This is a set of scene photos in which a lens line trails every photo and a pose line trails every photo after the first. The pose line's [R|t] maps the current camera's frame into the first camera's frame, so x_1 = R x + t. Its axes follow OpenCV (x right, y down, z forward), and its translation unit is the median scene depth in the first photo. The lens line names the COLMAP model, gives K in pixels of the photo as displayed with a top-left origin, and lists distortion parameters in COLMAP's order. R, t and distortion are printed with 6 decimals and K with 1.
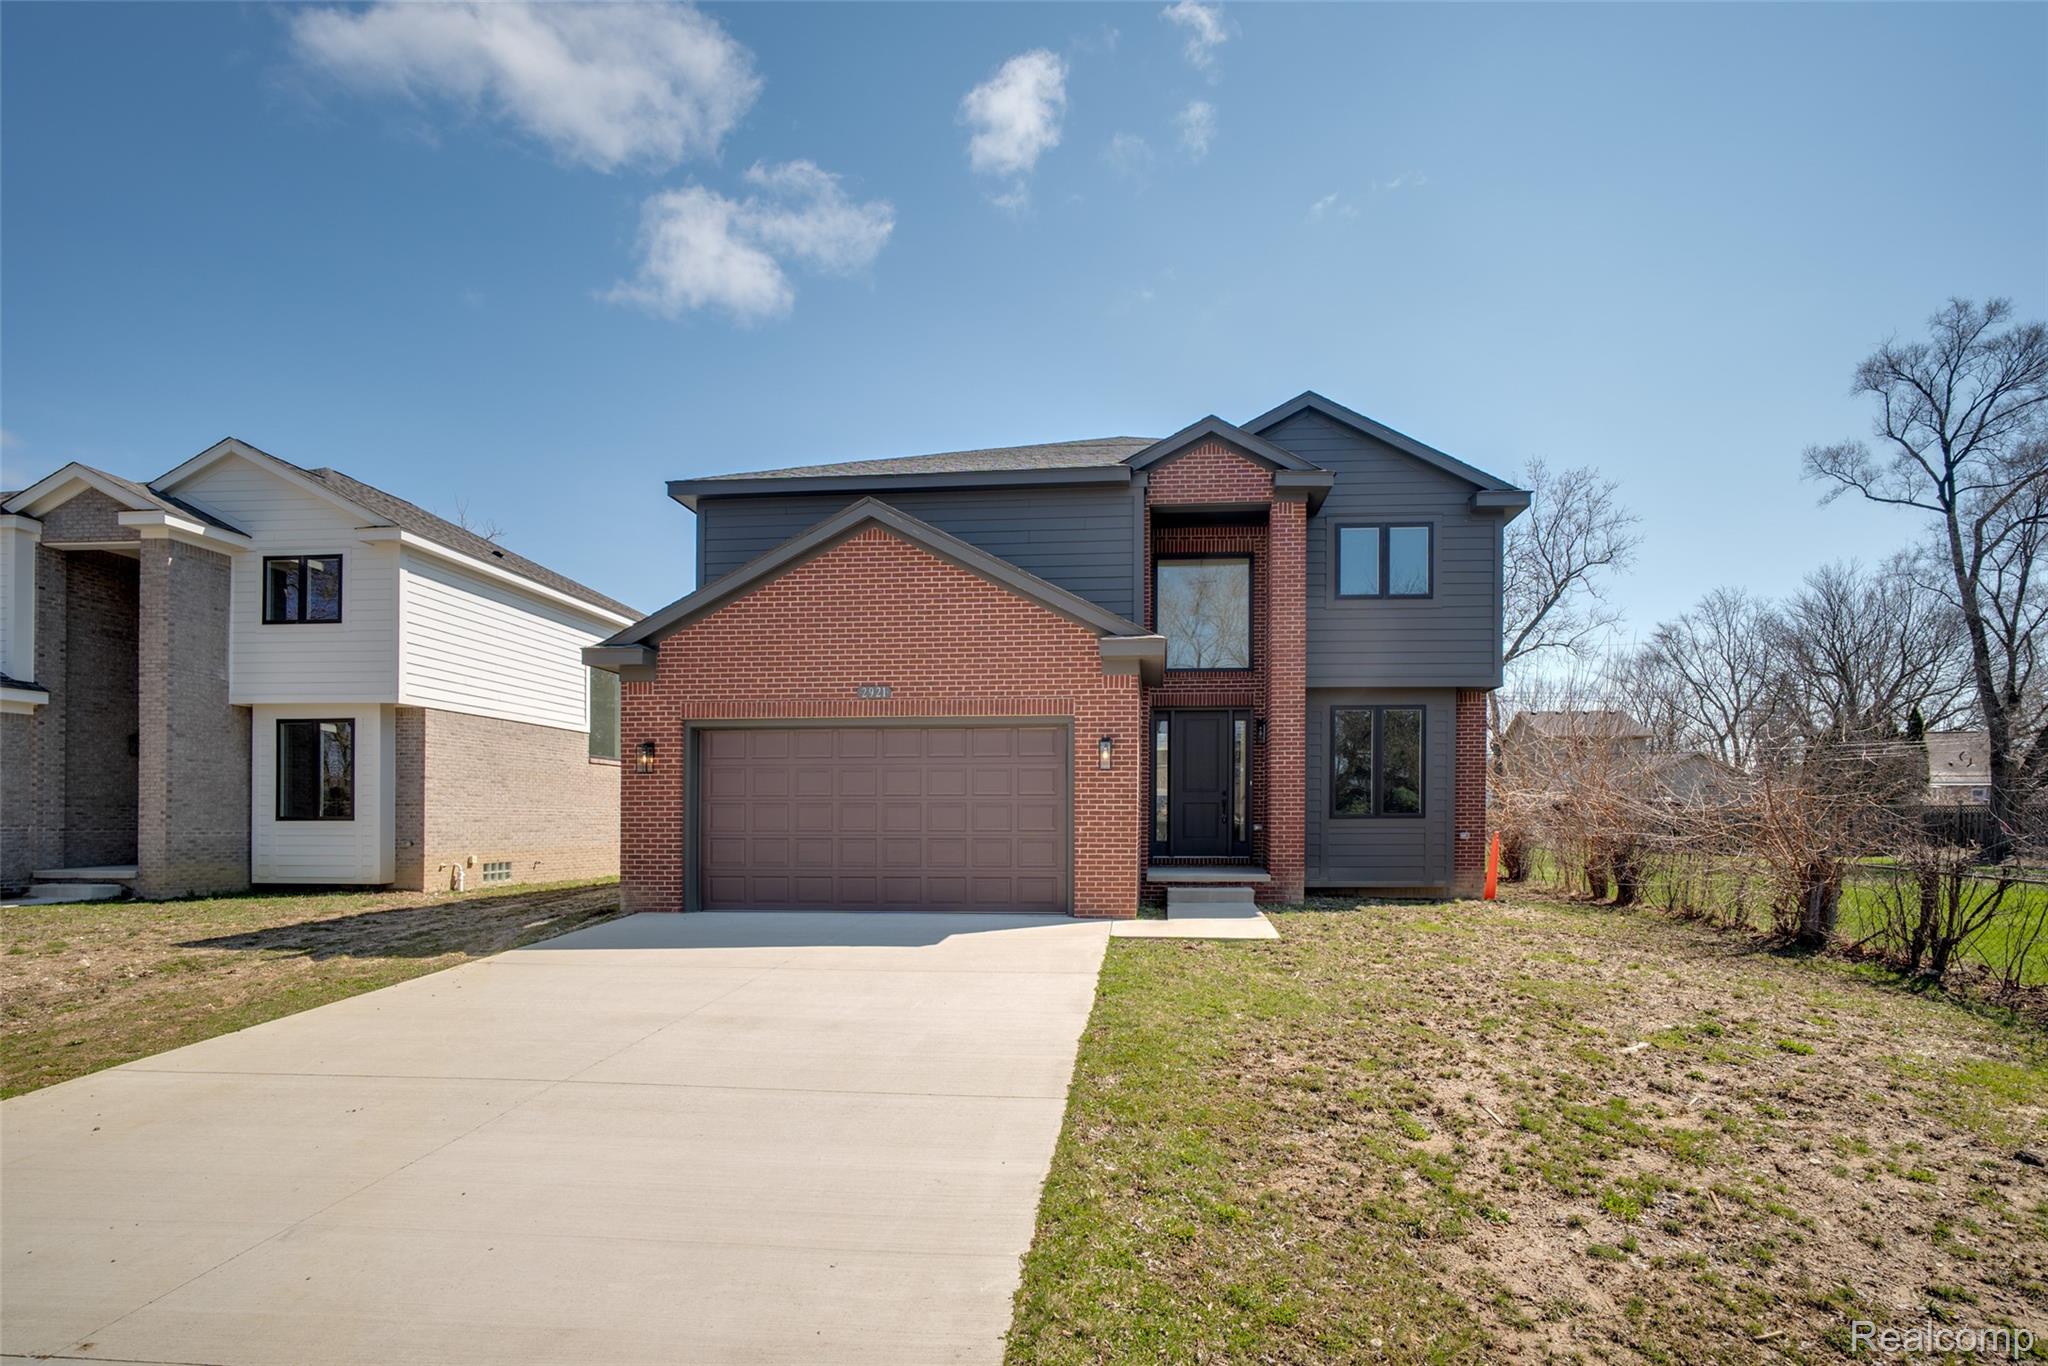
lens RADIAL K [[899.7, 0, 1053.4], [0, 899.7, 832.7], [0, 0, 1]] dist [-0.001581, -0.000156]
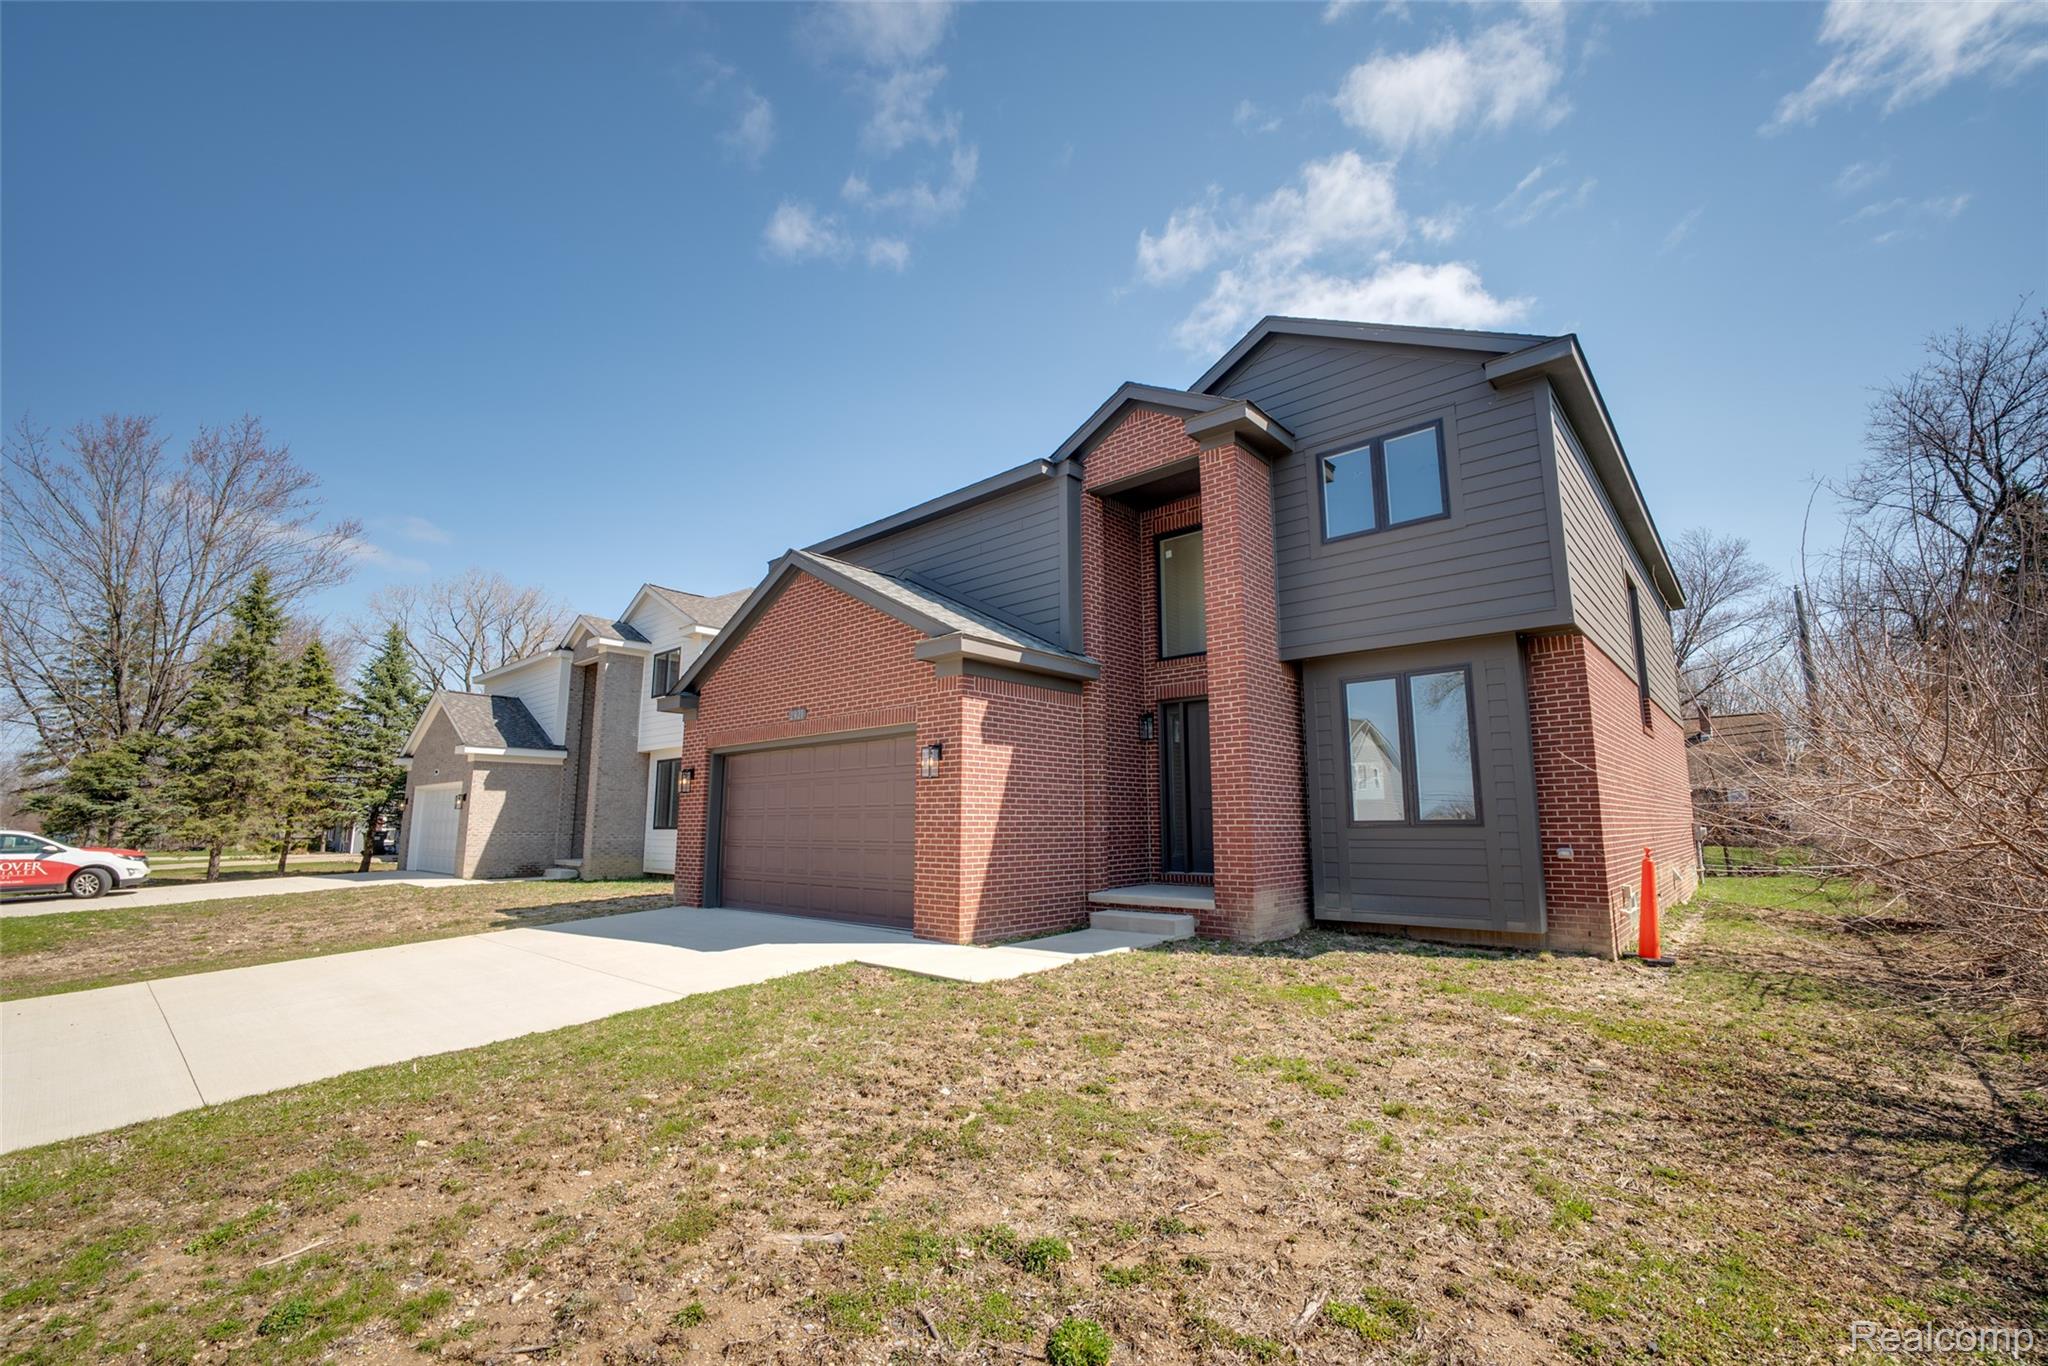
lens RADIAL K [[839.7, 0, 1015.9], [0, 839.7, 688.6], [0, 0, 1]] dist [-0.000684, -0.000062]
pose [[0.802951, -0.099159, -0.587738, 0.517160], [-0.001600, 0.985703, -0.168486, -0.011210], [0.596042, 0.136226, 0.791313, 0.274620]]
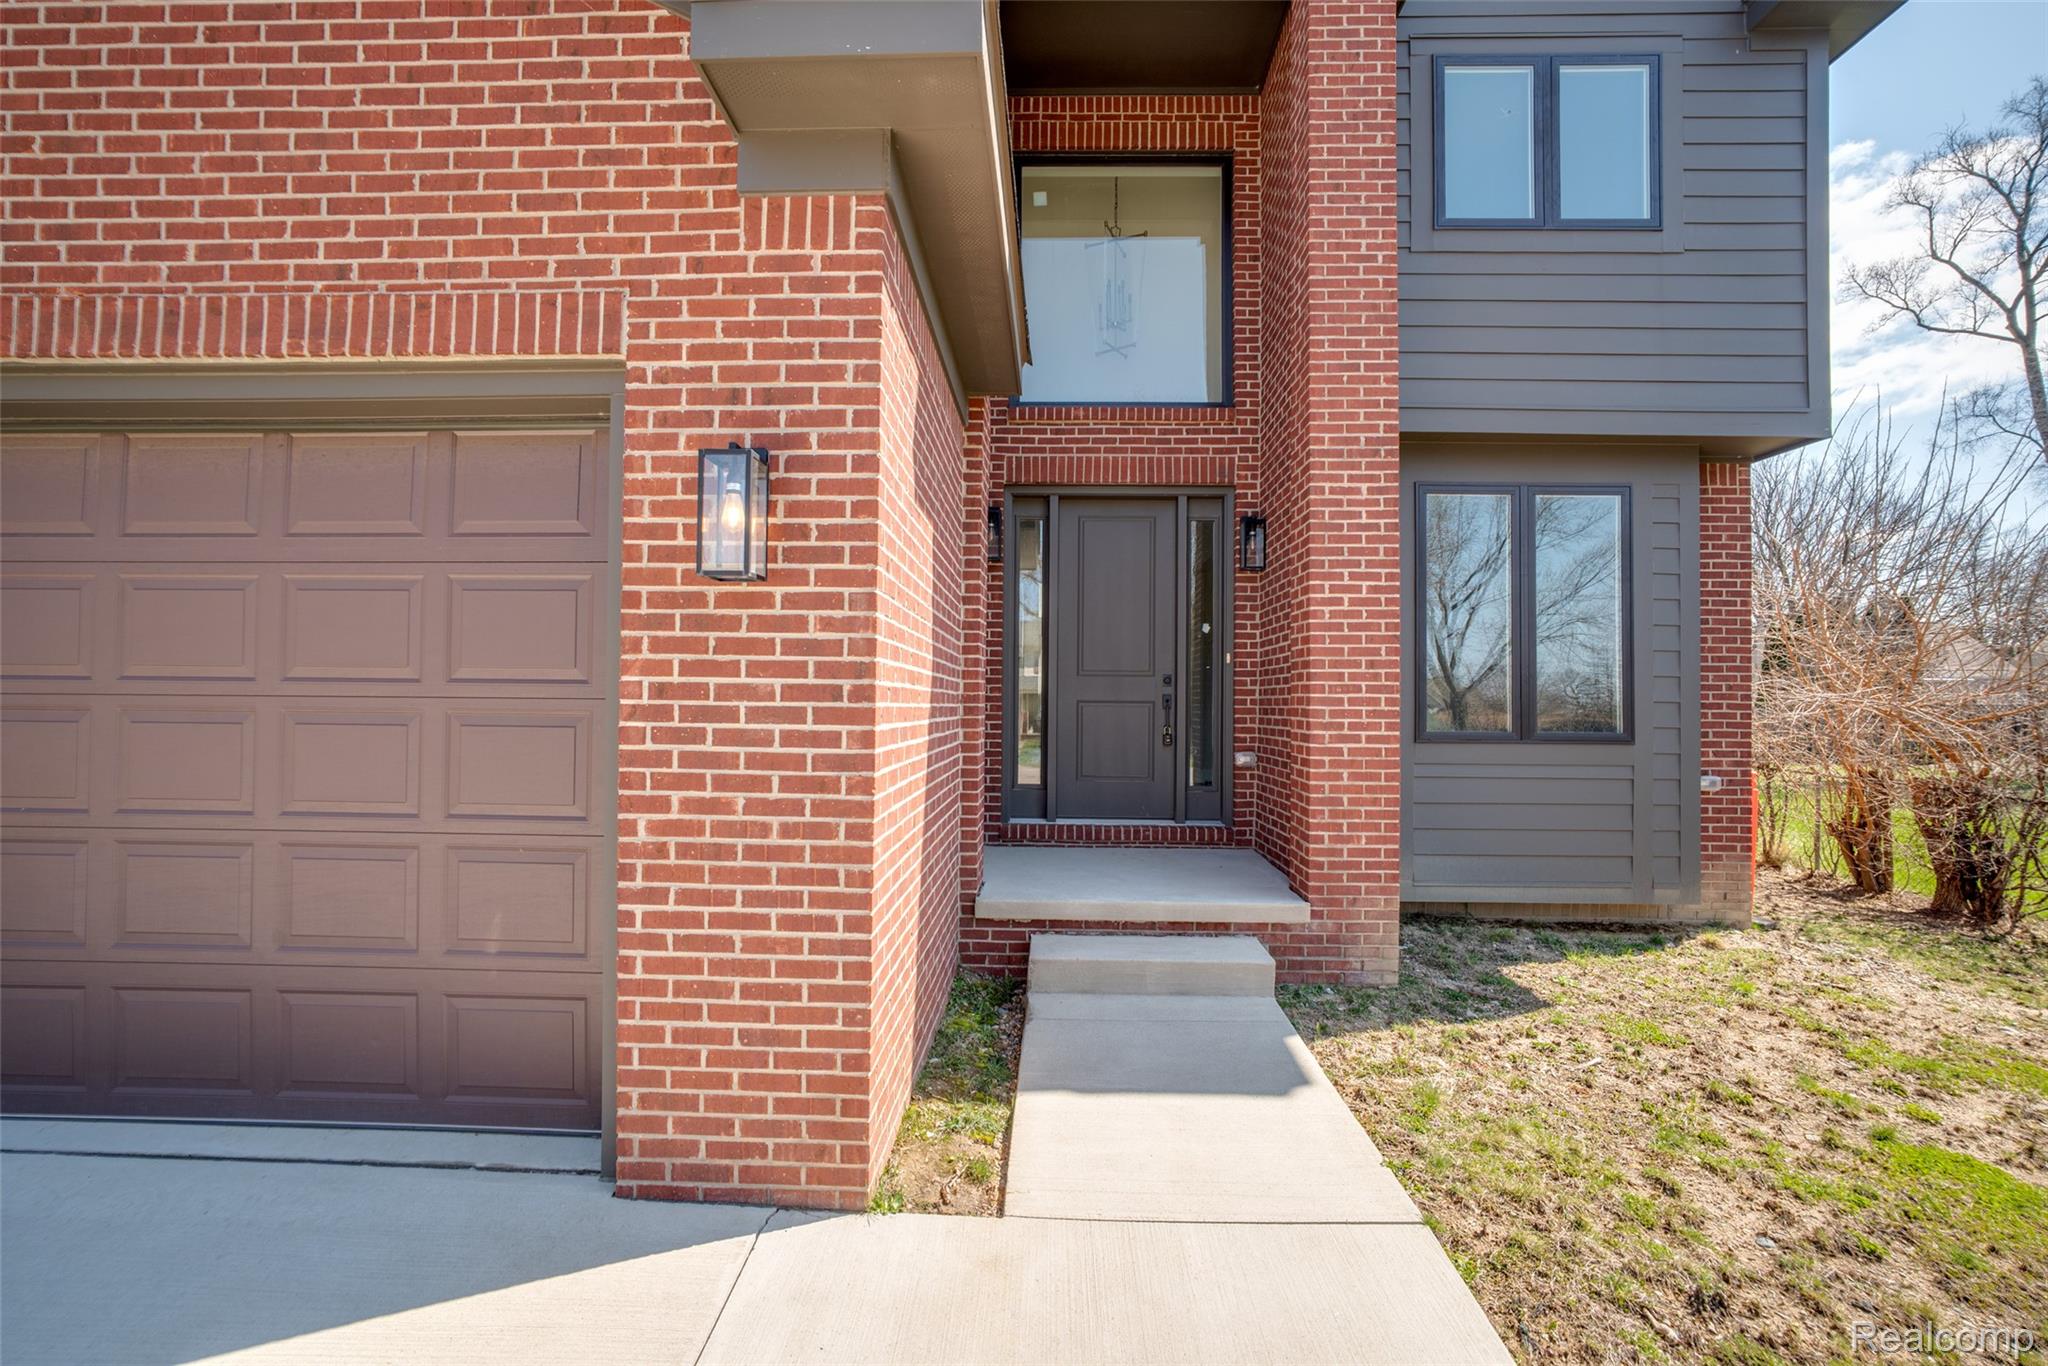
lens RADIAL K [[839.7, 0, 1015.9], [0, 839.7, 688.6], [0, 0, 1]] dist [-0.000684, -0.000062]
pose [[0.997990, 0.010325, 0.062528, 0.093128], [-0.008173, 0.999368, -0.034582, -0.026748], [-0.062845, 0.034001, 0.997444, 0.621544]]
